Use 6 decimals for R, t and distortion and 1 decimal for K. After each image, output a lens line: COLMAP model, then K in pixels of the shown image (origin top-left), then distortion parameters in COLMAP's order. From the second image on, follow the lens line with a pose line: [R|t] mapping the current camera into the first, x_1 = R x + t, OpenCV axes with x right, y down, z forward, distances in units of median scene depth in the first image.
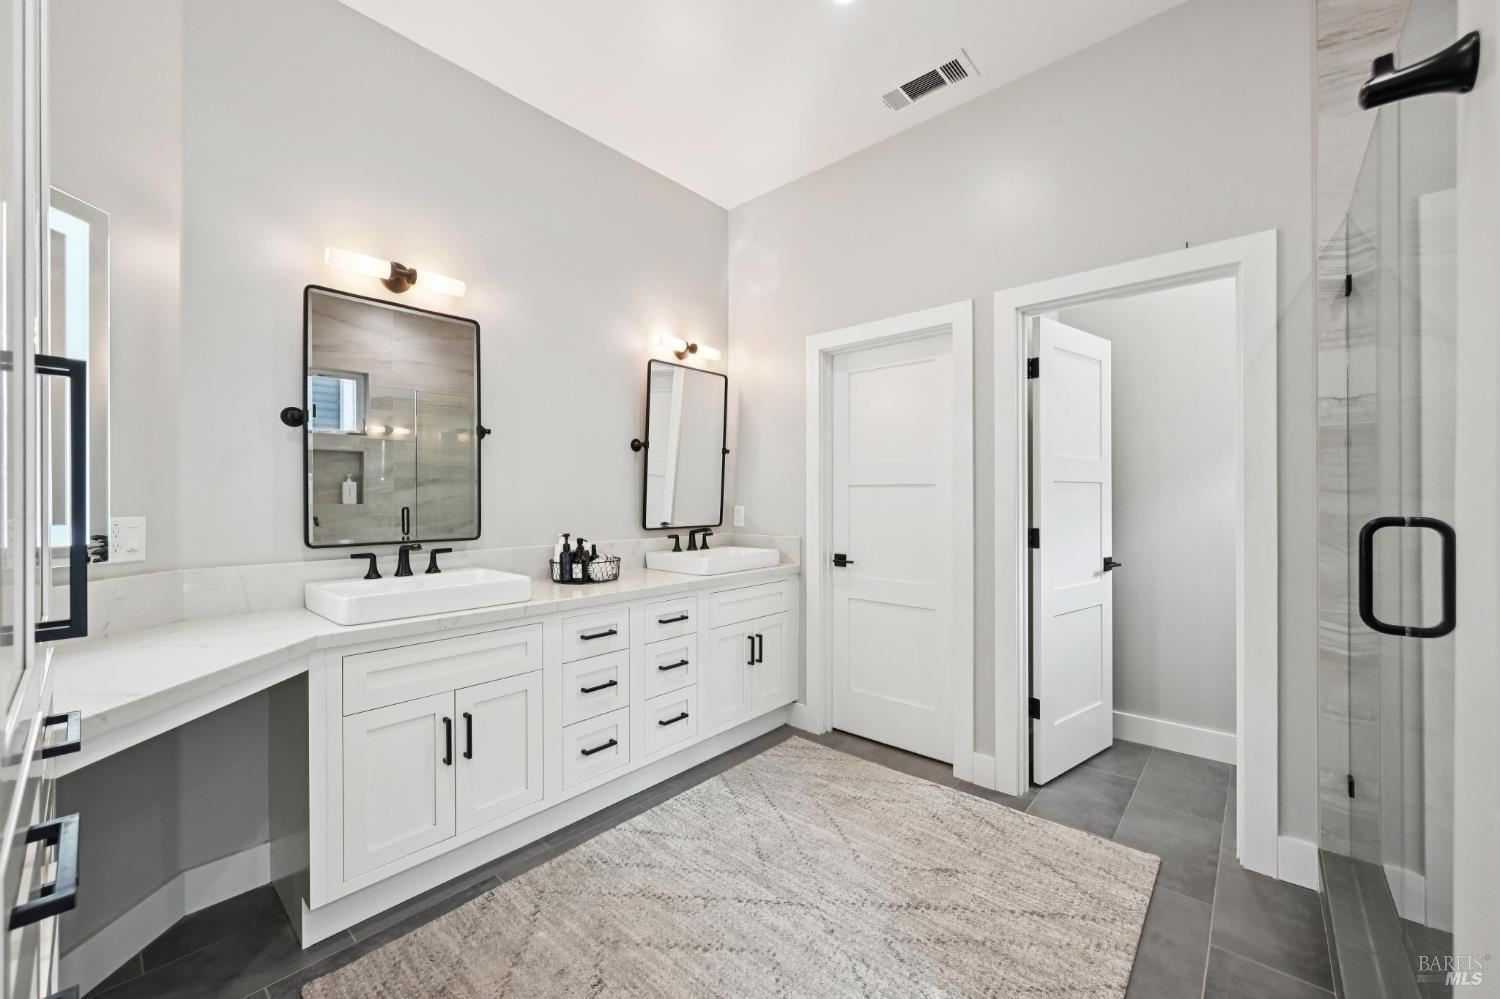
lens RADIAL K [[581.7, 0, 750.0], [0, 581.7, 499.5], [0, 0, 1]] dist [0.000006, -0.000006]
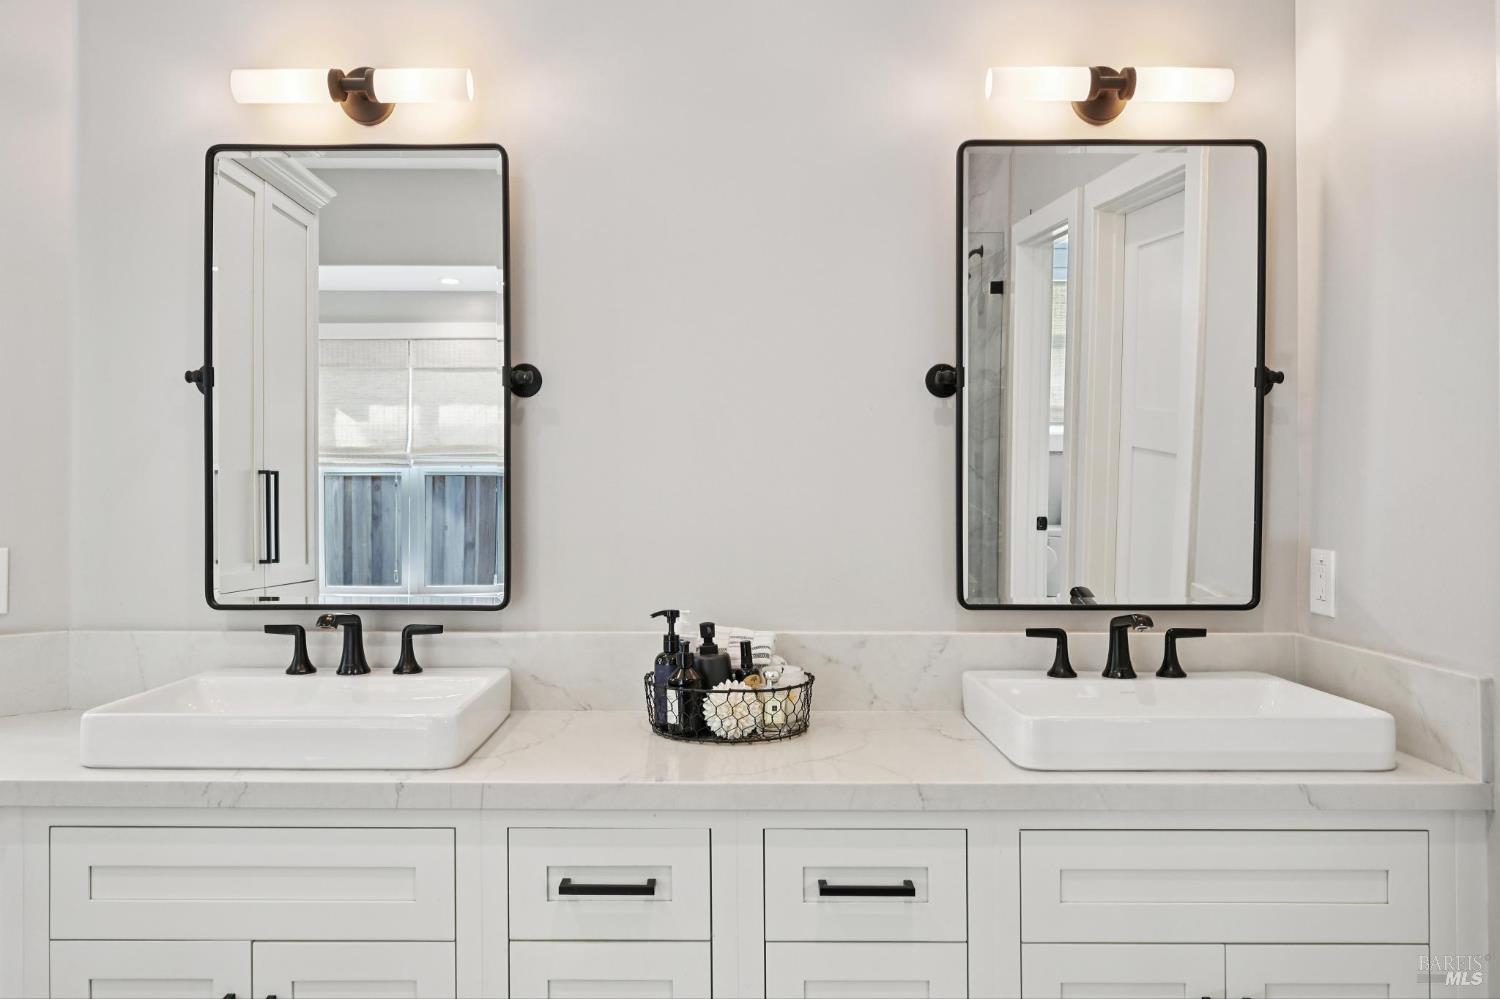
lens RADIAL K [[1272.0, 0, 749.6], [0, 1272.0, 504.8], [0, 0, 1]] dist [-0.004966, 0.006916]
pose [[0.656410, -0.007945, -0.754362, 0.308392], [-0.005005, 0.999877, -0.014886, -0.001061], [0.754388, 0.013546, 0.656289, 0.344259]]
